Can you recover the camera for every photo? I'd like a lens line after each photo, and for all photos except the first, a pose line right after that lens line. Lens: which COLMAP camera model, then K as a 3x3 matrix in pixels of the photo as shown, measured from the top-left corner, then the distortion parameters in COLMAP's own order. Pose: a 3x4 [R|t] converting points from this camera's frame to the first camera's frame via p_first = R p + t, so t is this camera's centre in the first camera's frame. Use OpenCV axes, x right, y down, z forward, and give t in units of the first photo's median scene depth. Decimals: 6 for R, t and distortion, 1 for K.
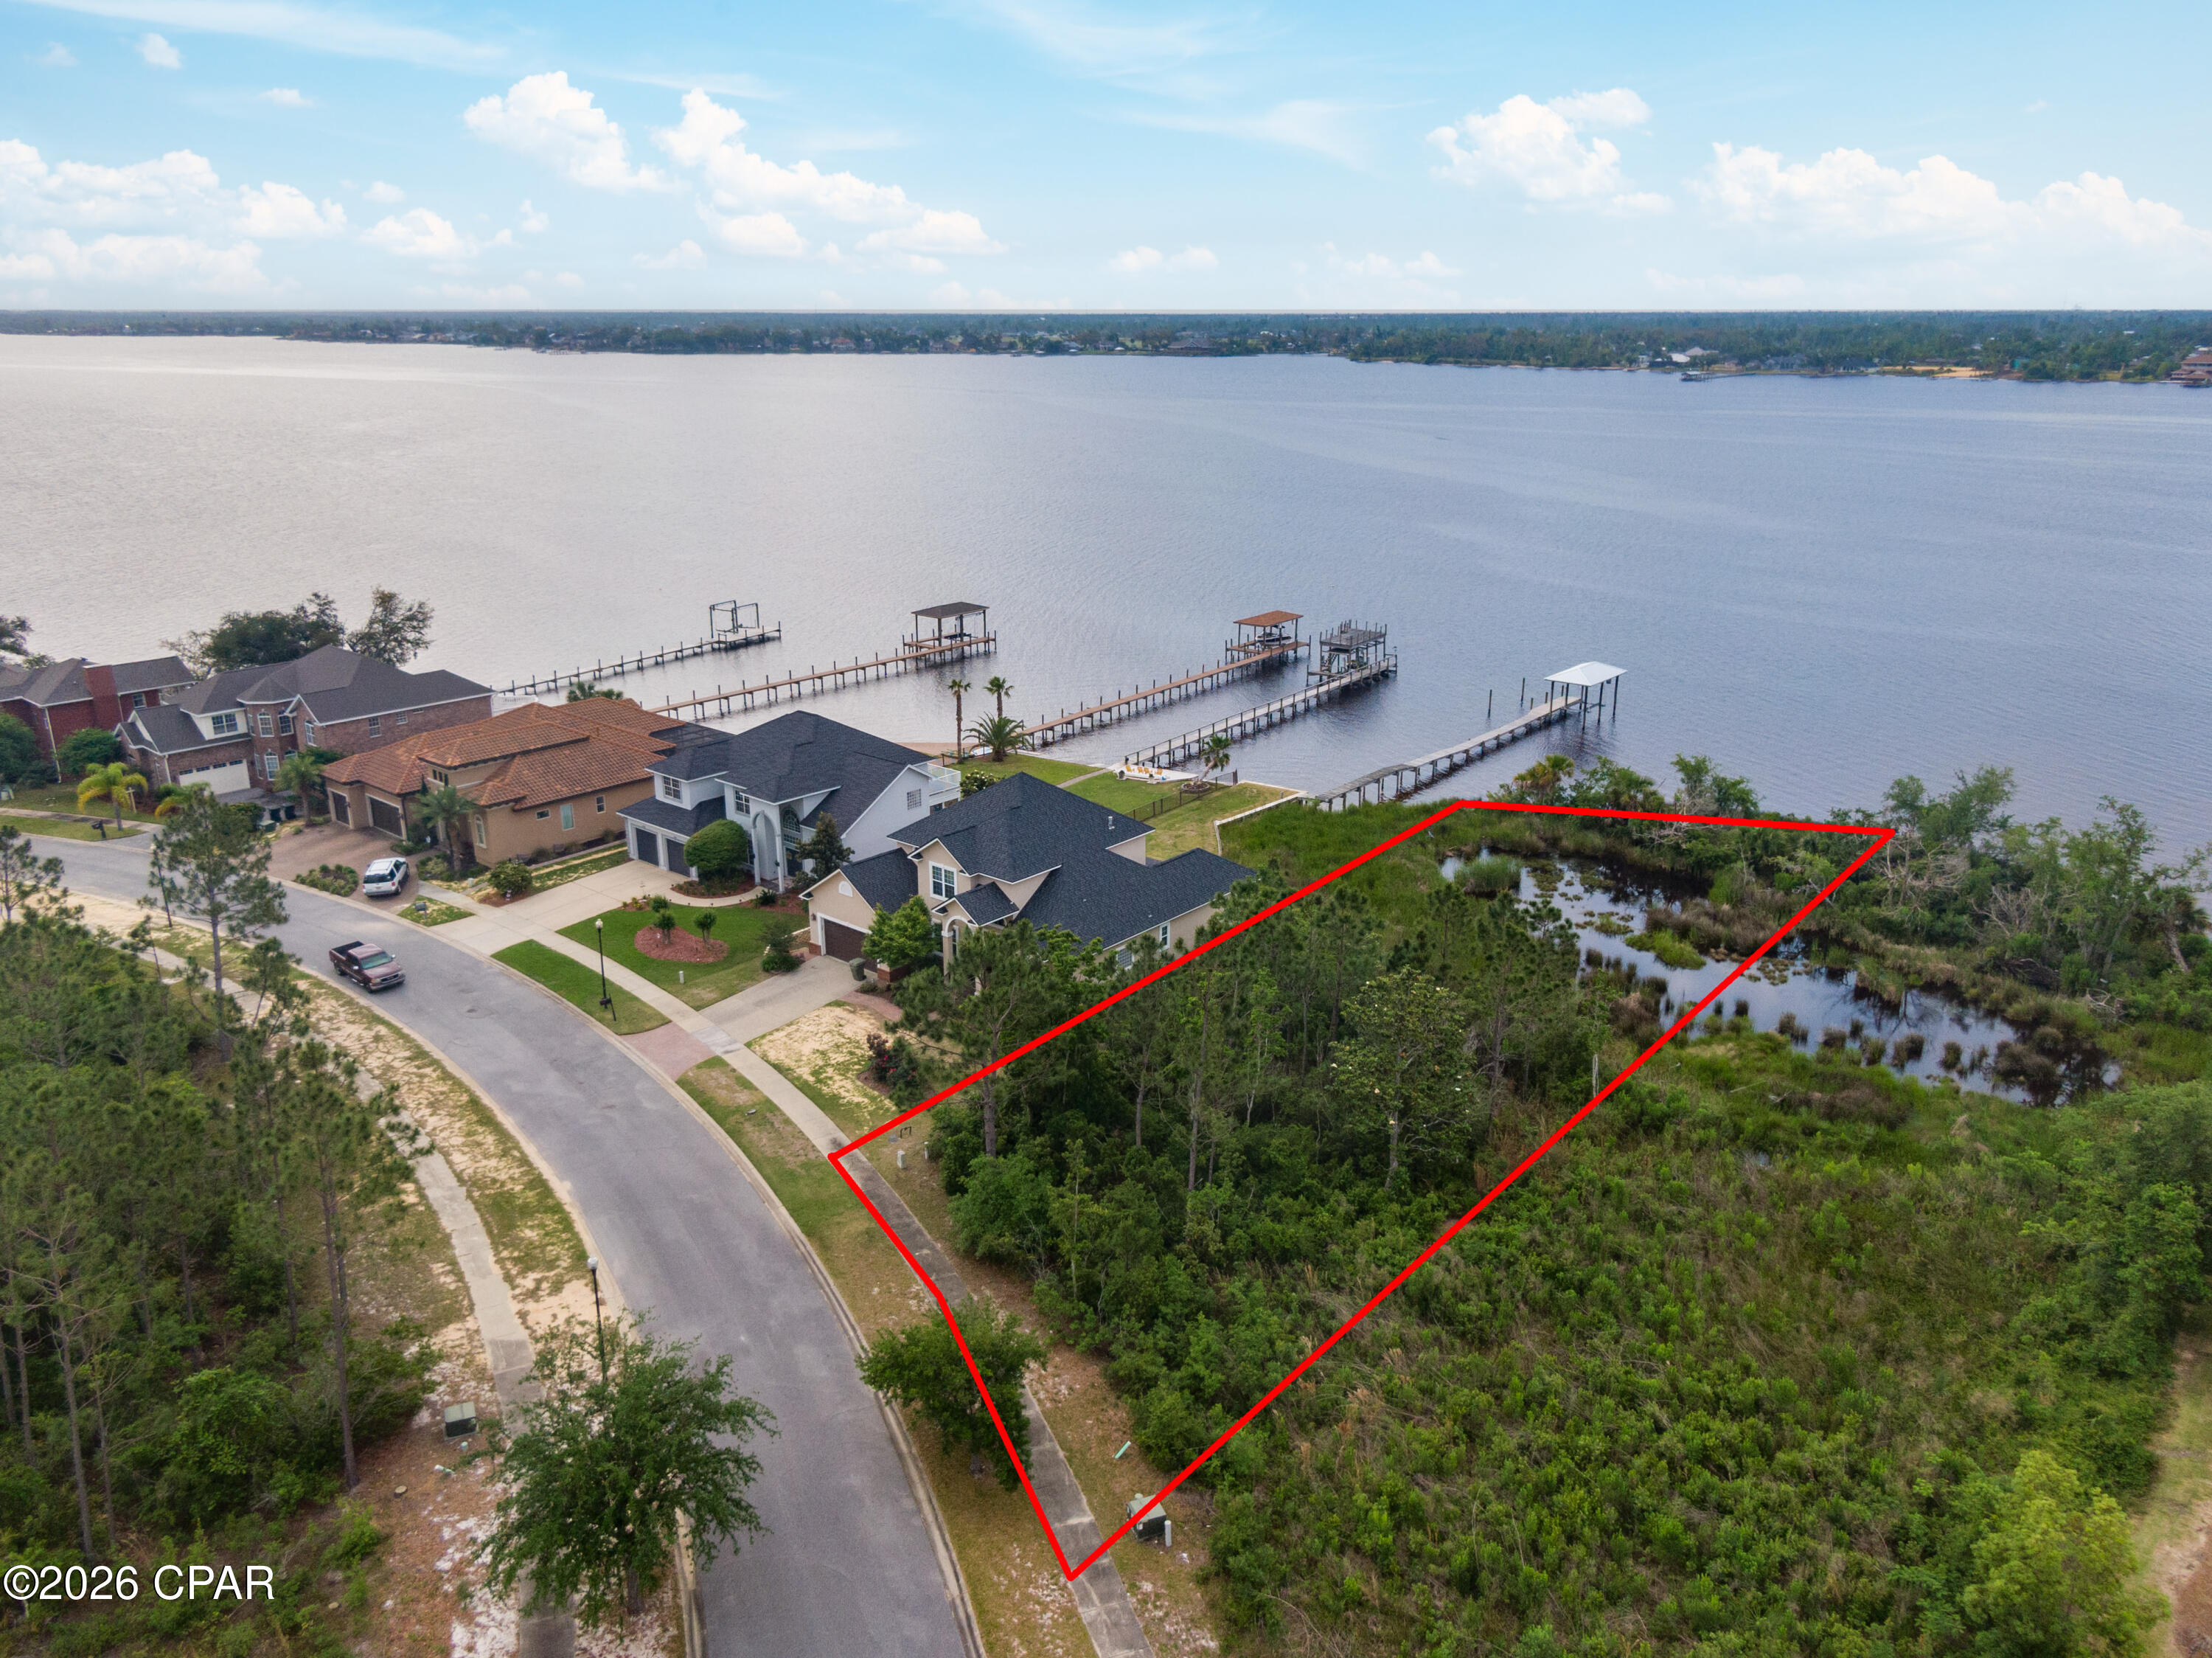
lens RADIAL K [[1588.8, 0, 1112.8], [0, 1588.8, 829.5], [0, 0, 1]] dist [0.028177, -0.035631]
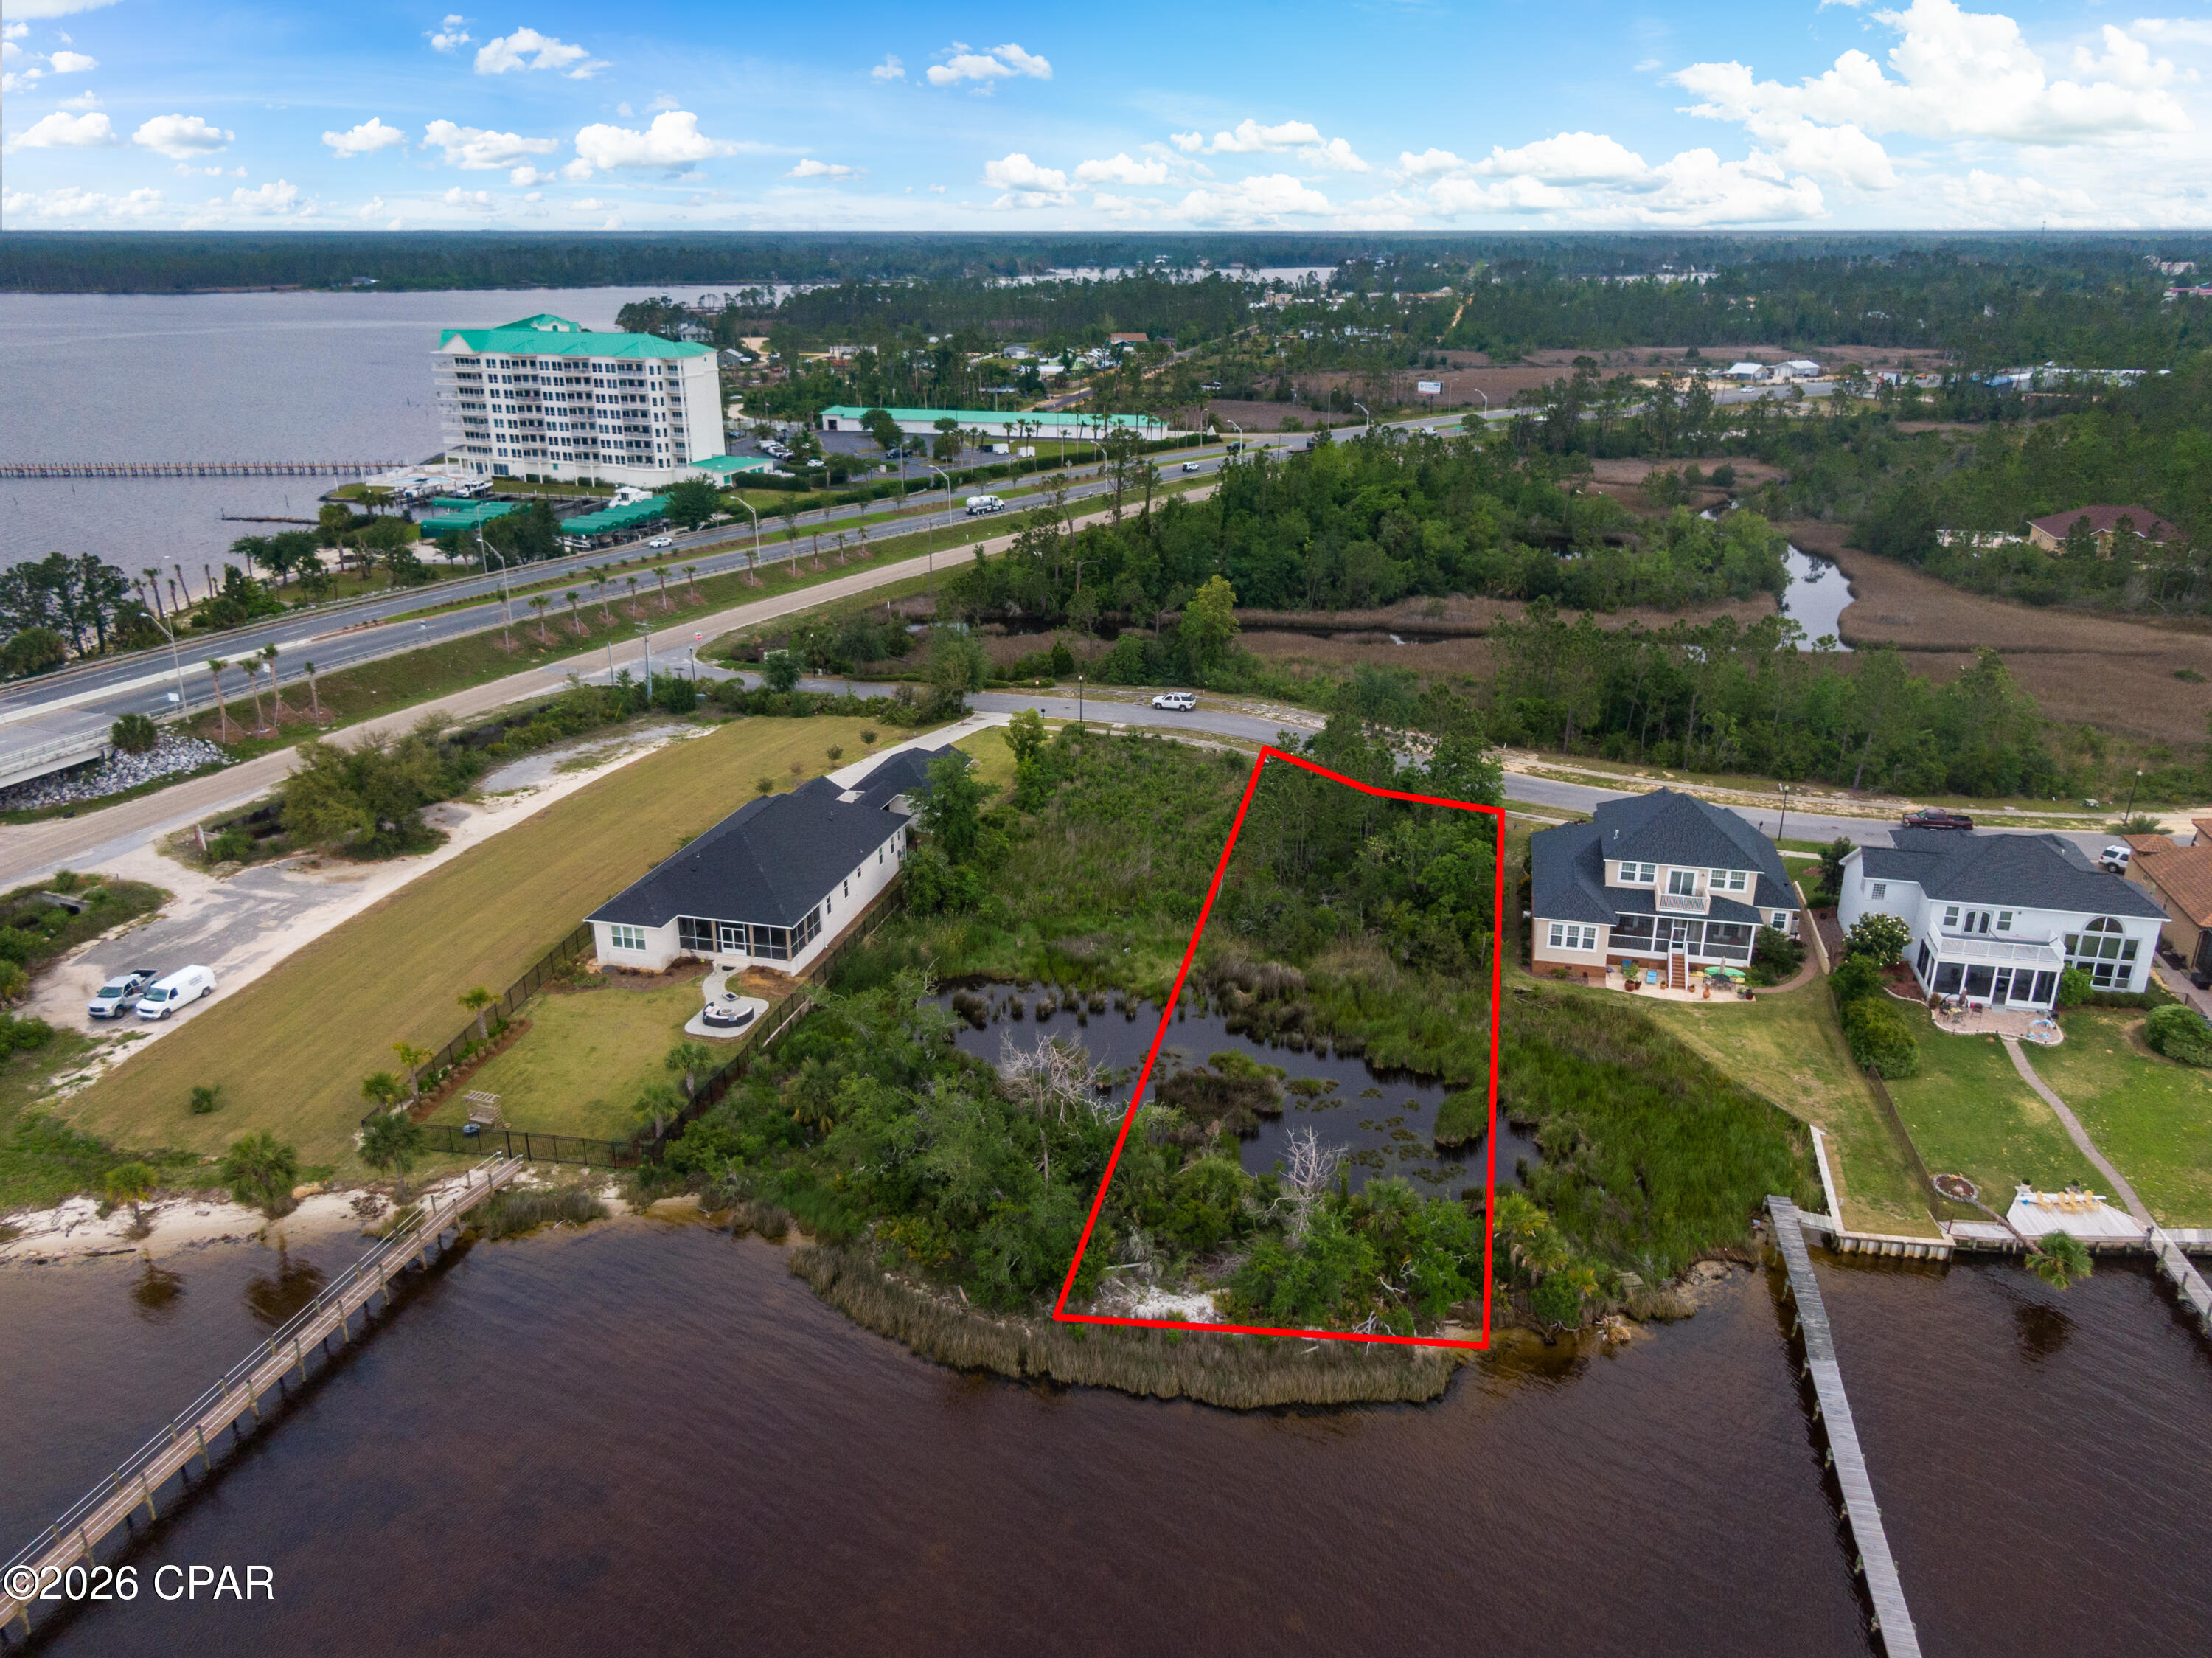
lens RADIAL K [[1579.6, 0, 1106.0], [0, 1579.6, 829.0], [0, 0, 1]] dist [0.055017, -0.084225]
pose [[-0.896161, 0.155394, -0.415629, 0.652483], [-0.136162, 0.795181, 0.590886, -0.514364], [0.422321, 0.586122, -0.691452, 1.230522]]
